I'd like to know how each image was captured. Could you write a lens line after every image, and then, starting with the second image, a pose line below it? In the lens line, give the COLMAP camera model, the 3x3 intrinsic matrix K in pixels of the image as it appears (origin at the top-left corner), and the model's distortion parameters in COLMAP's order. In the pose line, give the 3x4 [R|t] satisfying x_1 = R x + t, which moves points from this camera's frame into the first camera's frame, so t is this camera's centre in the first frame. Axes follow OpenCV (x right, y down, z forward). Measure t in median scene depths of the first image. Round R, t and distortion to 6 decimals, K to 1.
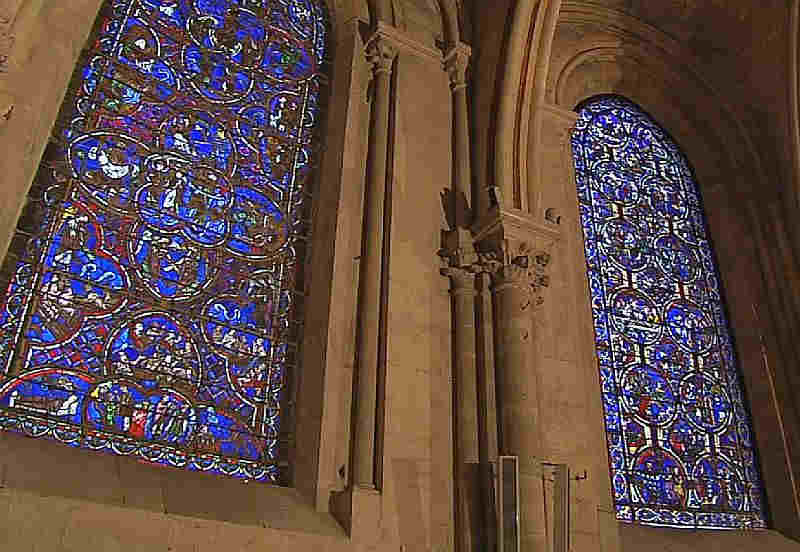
lens RADIAL K [[739.0, 0, 488.8], [0, 739.0, 276.1], [0, 0, 1]] dist [-0.185024, 0.122000]
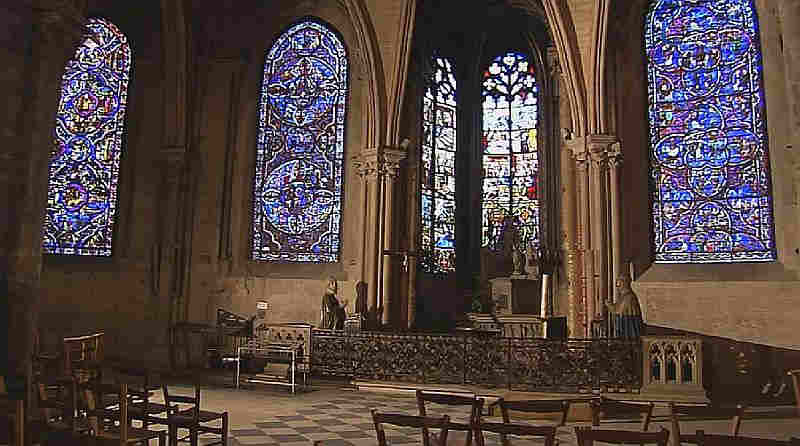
lens RADIAL K [[604.1, 0, 400.0], [0, 604.1, 223.0], [0, 0, 1]] dist [-0.101557, 0.006621]
pose [[0.348727, -0.092277, -0.932671, 0.720629], [0.445144, 0.892039, 0.078182, -0.348029], [0.824765, -0.442437, 0.352155, -0.449875]]
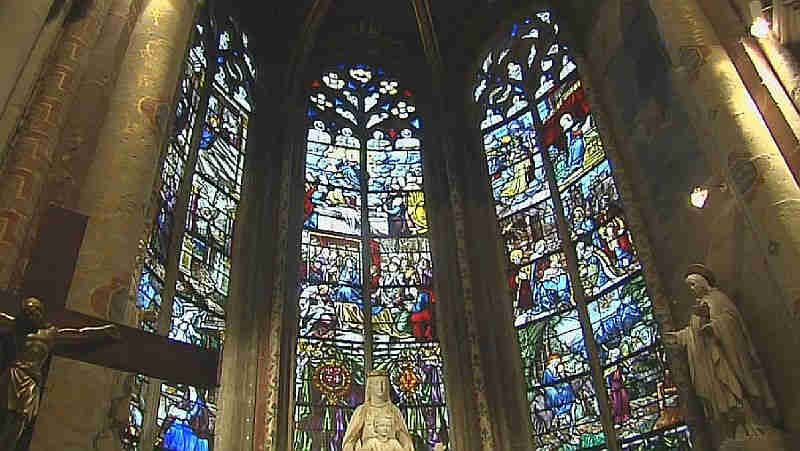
lens RADIAL K [[603.1, 0, 400.0], [0, 603.1, 225.5], [0, 0, 1]] dist [-0.190923, 0.164808]
pose [[0.759194, -0.363714, -0.539756, -0.510096], [0.353661, 0.926709, -0.127020, -0.121470], [0.546396, -0.094458, 0.832184, -0.010045]]
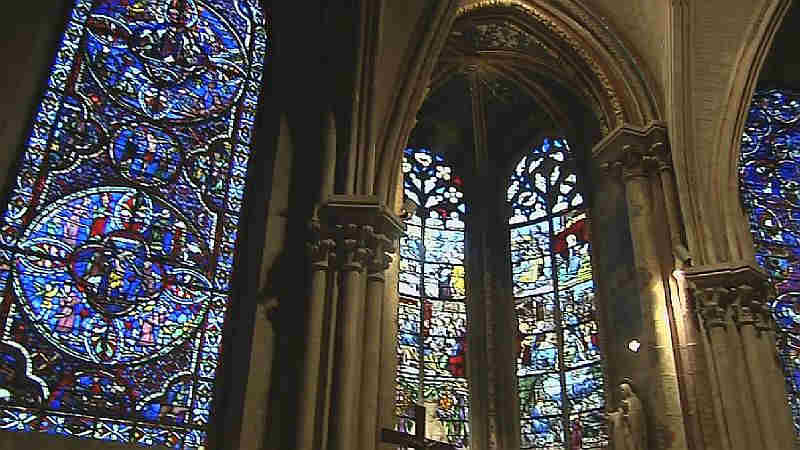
lens RADIAL K [[700.0, 0, 400.0], [0, 700.0, 225.0], [0, 0, 1]] dist [-0.093950, 0.132935]
pose [[0.824866, -0.204038, -0.527223, -0.266853], [0.238834, 0.971058, -0.002137, -0.383919], [0.512401, -0.124156, 0.849724, -0.548165]]
